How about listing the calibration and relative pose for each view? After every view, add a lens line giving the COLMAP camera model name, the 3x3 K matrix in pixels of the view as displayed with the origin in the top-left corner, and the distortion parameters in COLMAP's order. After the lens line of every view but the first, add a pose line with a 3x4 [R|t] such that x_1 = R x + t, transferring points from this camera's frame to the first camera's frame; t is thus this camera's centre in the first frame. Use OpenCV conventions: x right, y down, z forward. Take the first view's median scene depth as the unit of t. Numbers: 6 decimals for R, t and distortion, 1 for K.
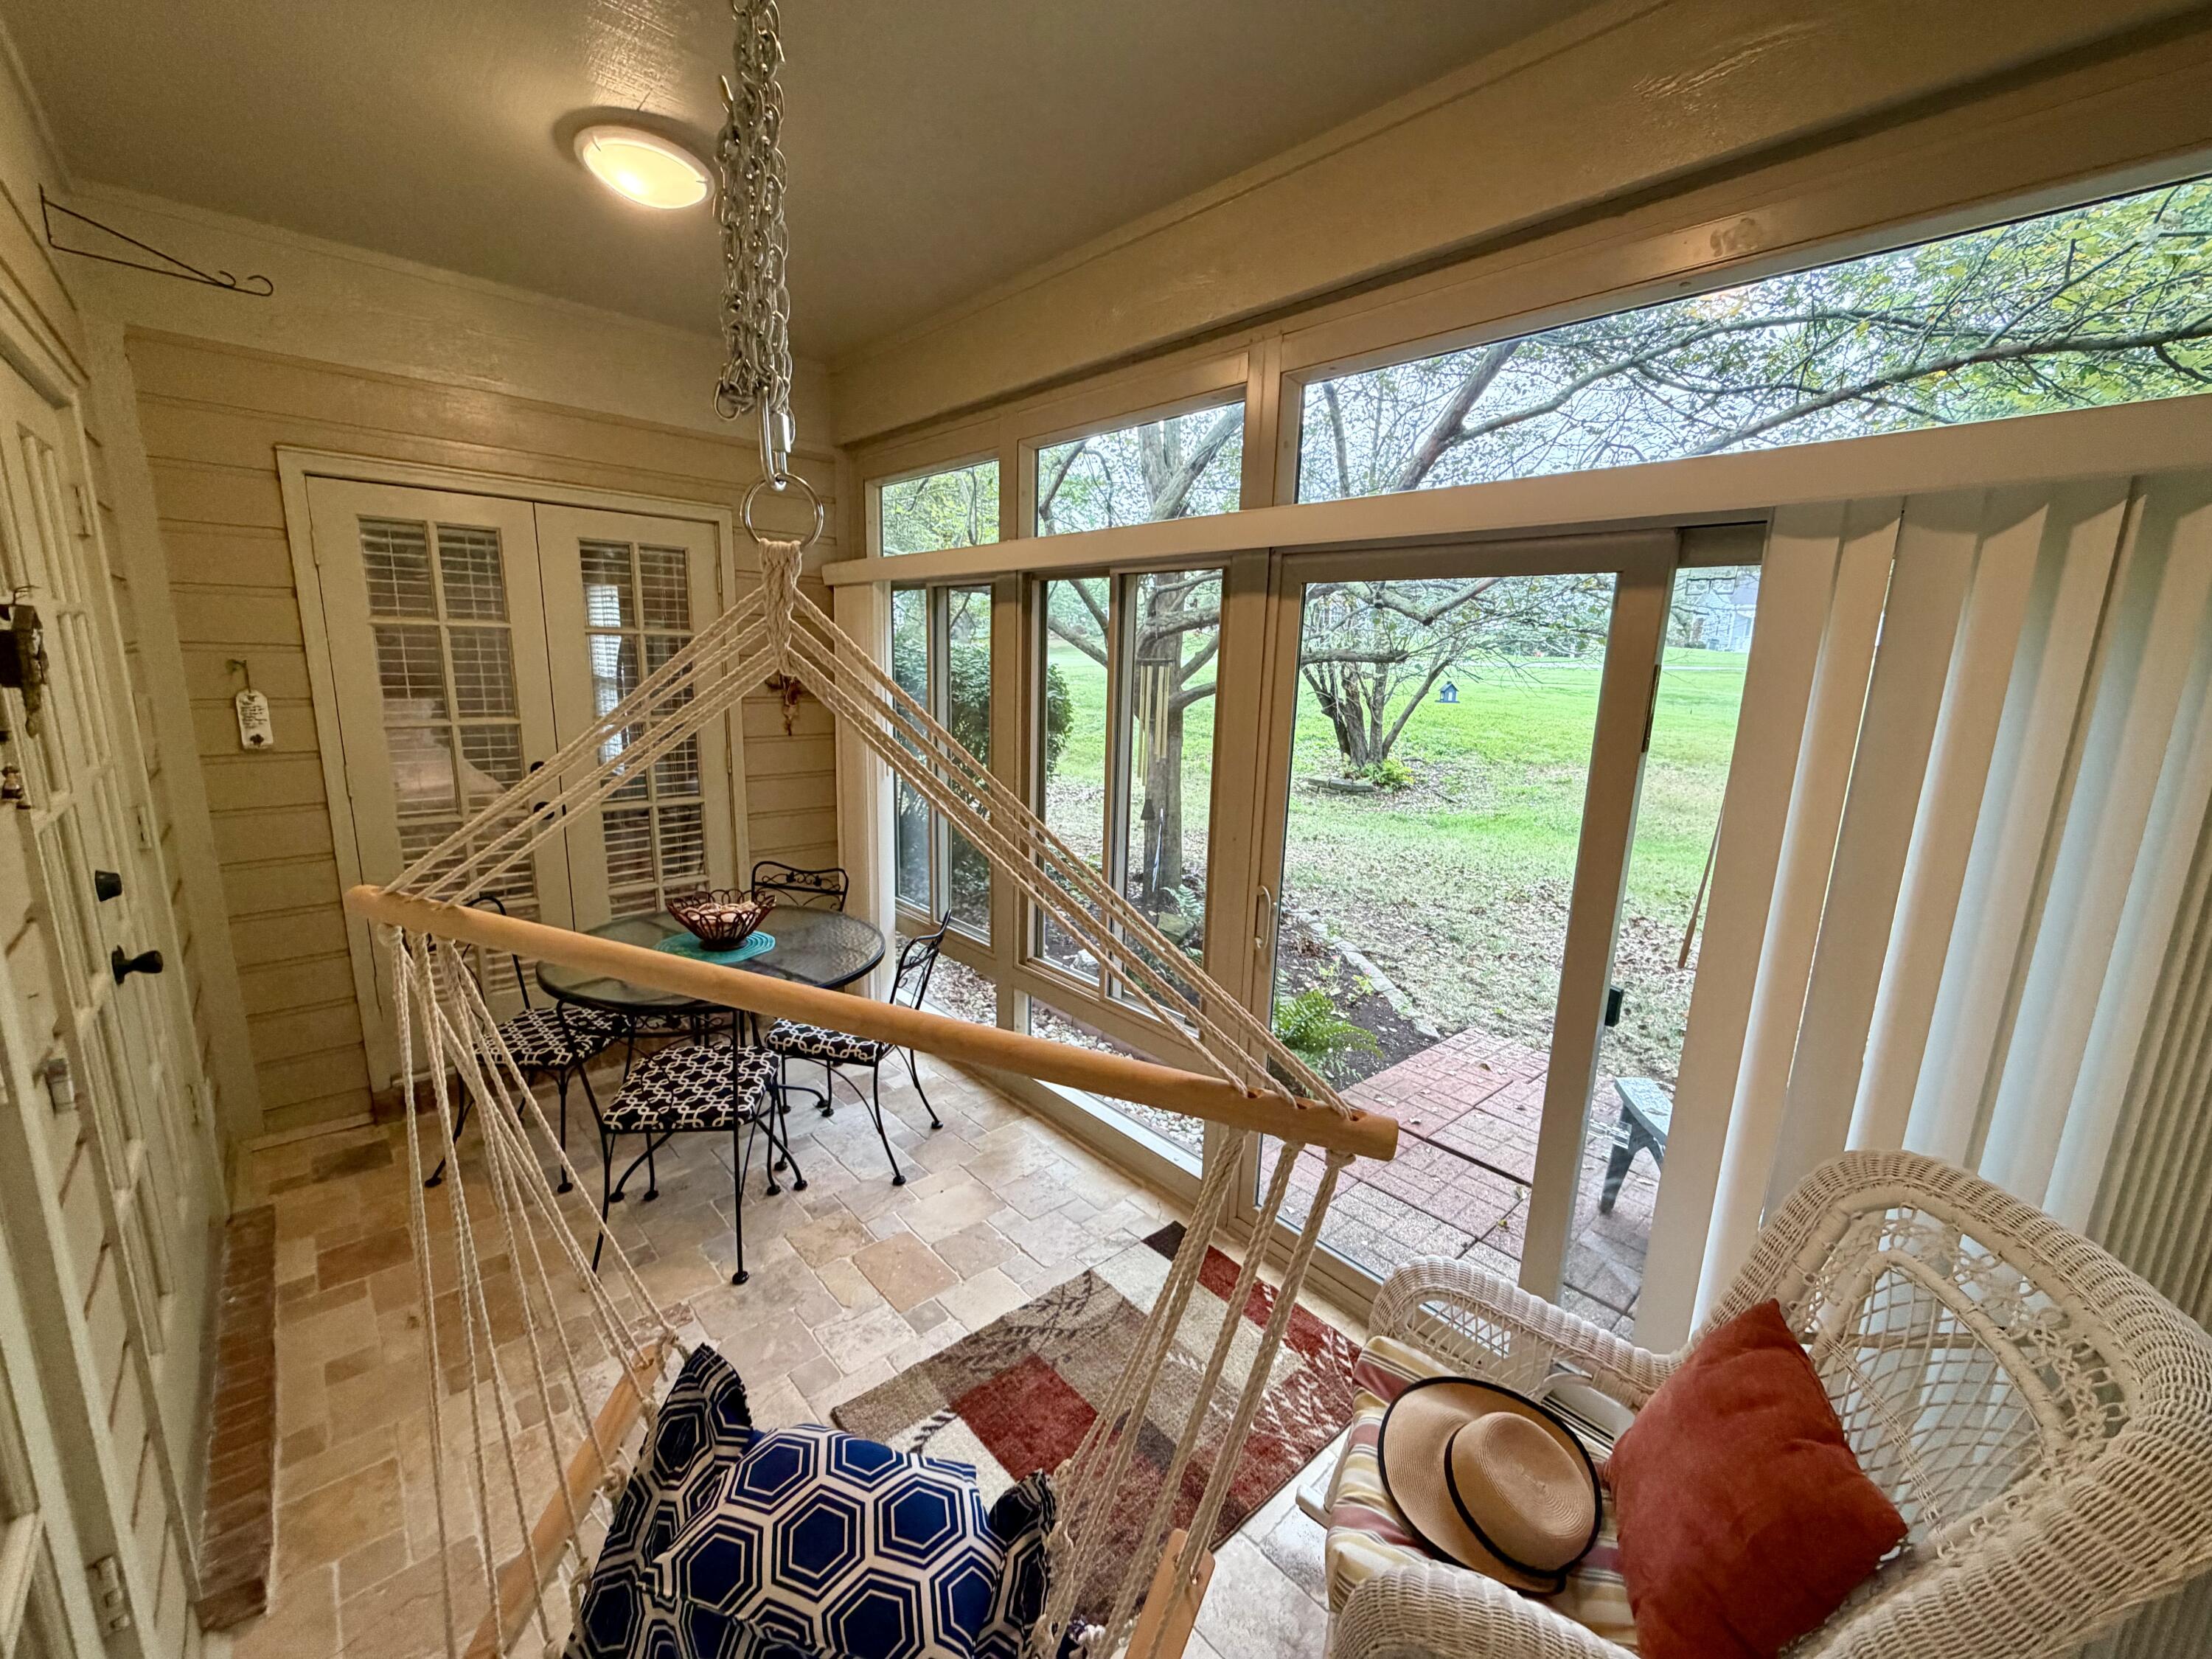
lens RADIAL K [[878.6, 0, 1100.1], [0, 878.6, 833.4], [0, 0, 1]] dist [-0.000354, 0.000415]
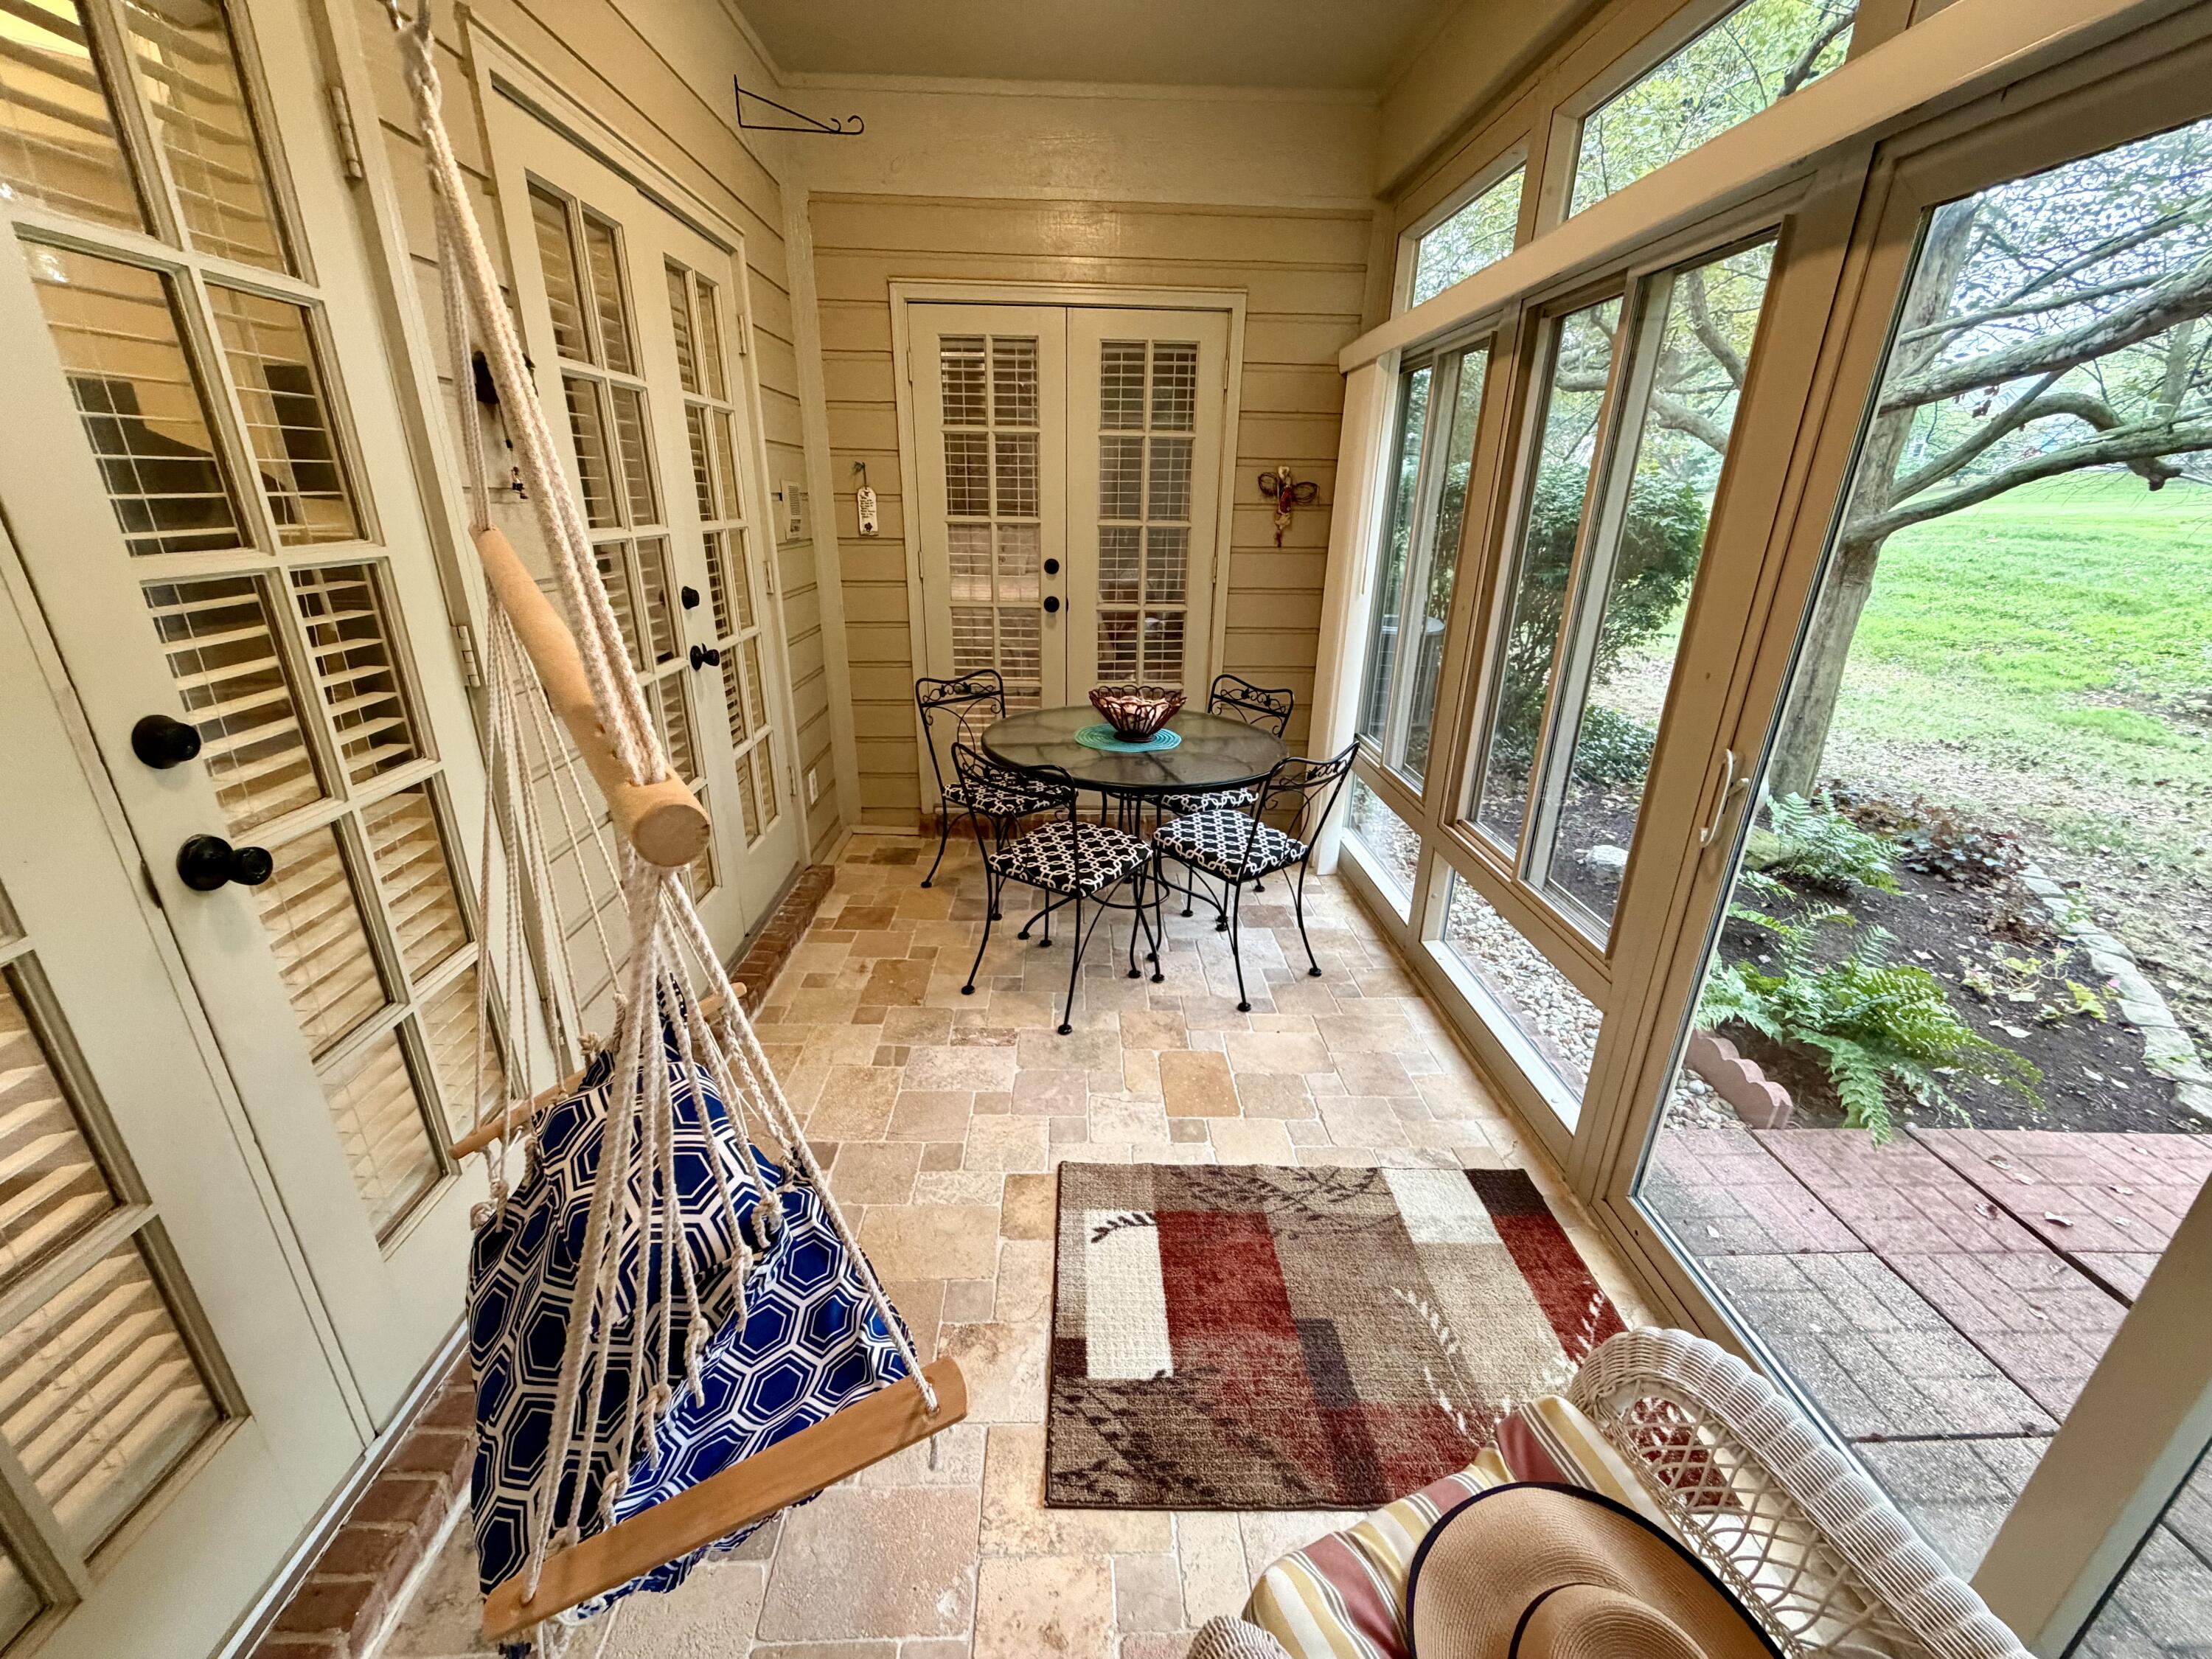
lens RADIAL K [[878.6, 0, 1109.0], [0, 878.6, 835.6], [0, 0, 1]] dist [-0.000354, 0.000415]
pose [[0.761709, 0.215725, -0.610951, 0.208205], [-0.123234, 0.973968, 0.190262, 0.045934], [0.636091, -0.069634, 0.768465, 0.175700]]
